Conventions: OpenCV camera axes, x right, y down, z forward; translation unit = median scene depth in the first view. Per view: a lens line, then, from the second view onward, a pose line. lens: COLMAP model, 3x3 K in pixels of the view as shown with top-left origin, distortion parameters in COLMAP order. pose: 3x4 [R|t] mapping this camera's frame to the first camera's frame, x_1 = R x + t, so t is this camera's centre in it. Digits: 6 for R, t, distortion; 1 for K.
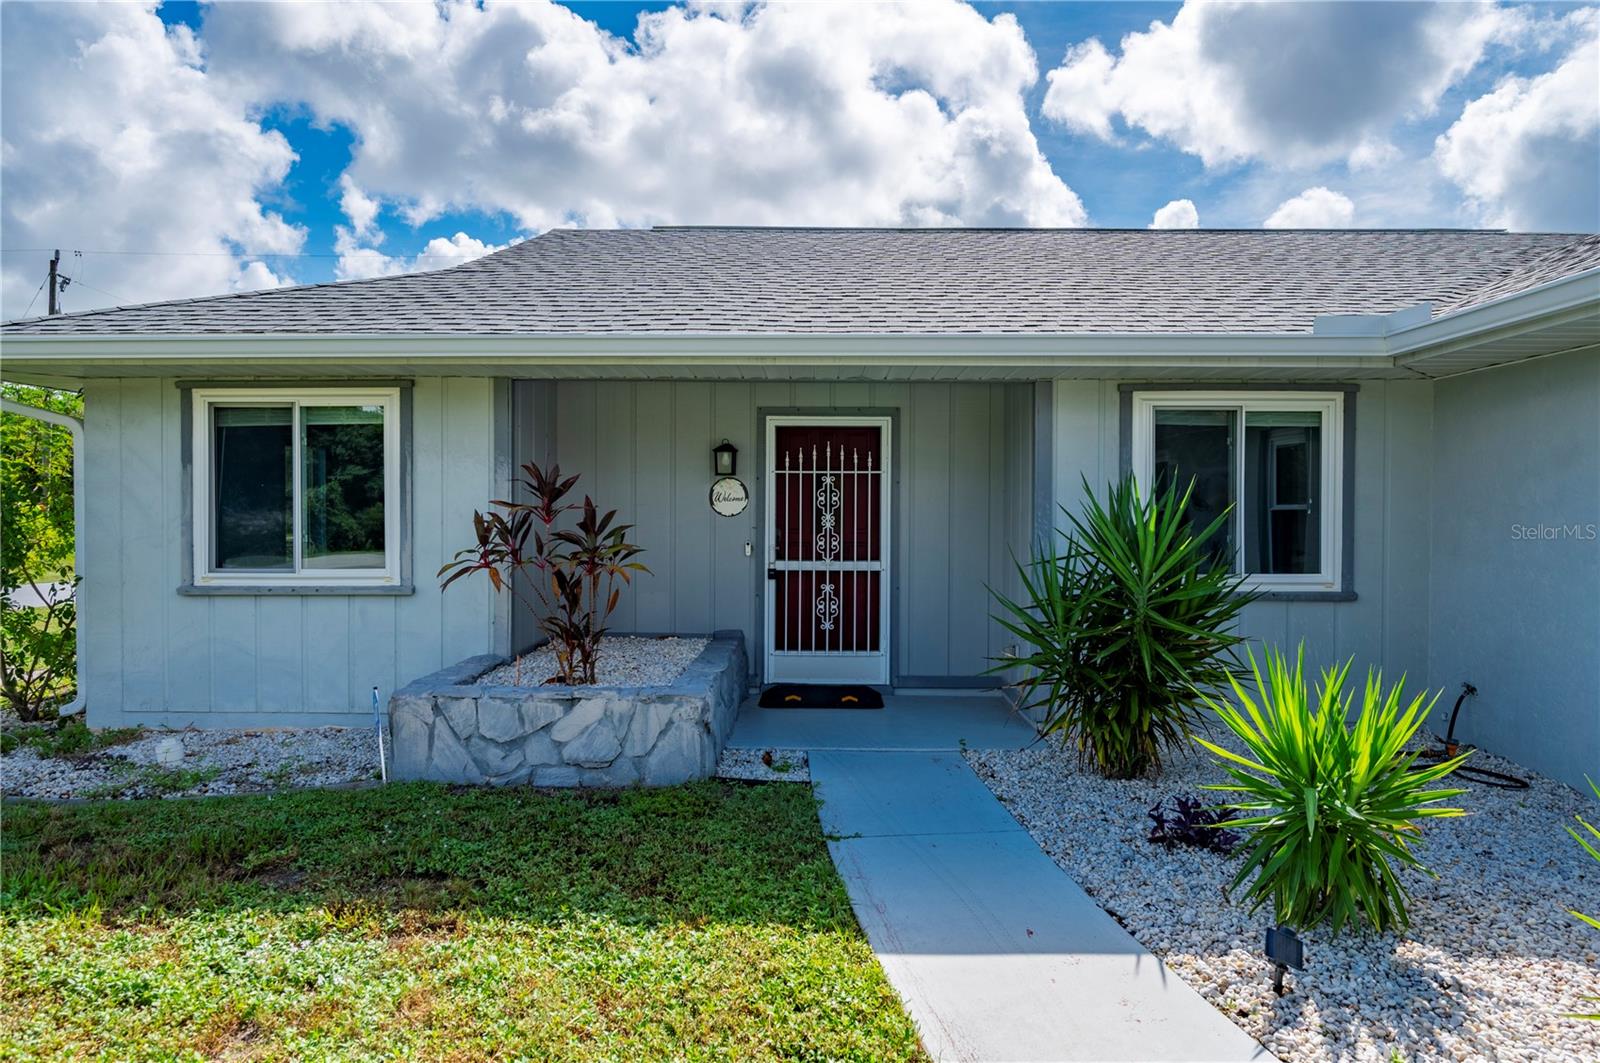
lens RADIAL K [[934.1, 0, 800.0], [0, 934.1, 527.4], [0, 0, 1]] dist [0.002024, -0.000450]
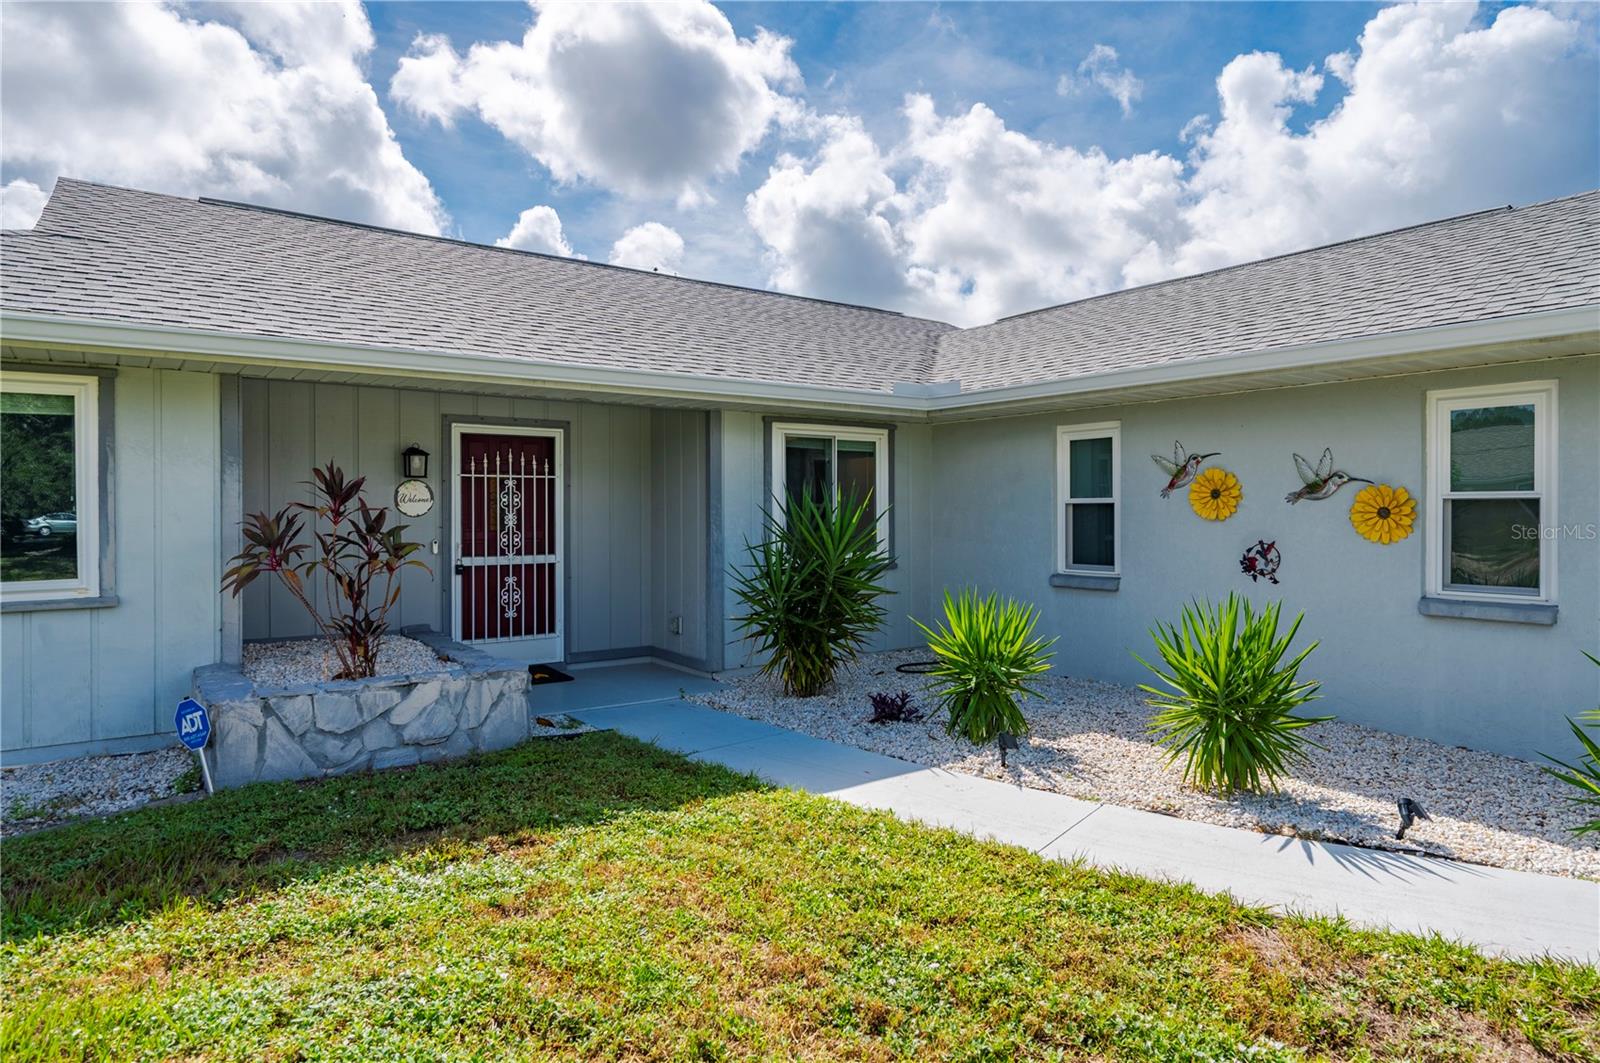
lens RADIAL K [[934.1, 0, 800.0], [0, 934.1, 527.4], [0, 0, 1]] dist [0.002024, -0.000450]
pose [[0.805968, -0.016460, 0.591730, -0.413980], [0.015611, 0.999857, 0.006550, 0.000024], [-0.591753, 0.003958, 0.806110, -0.120570]]
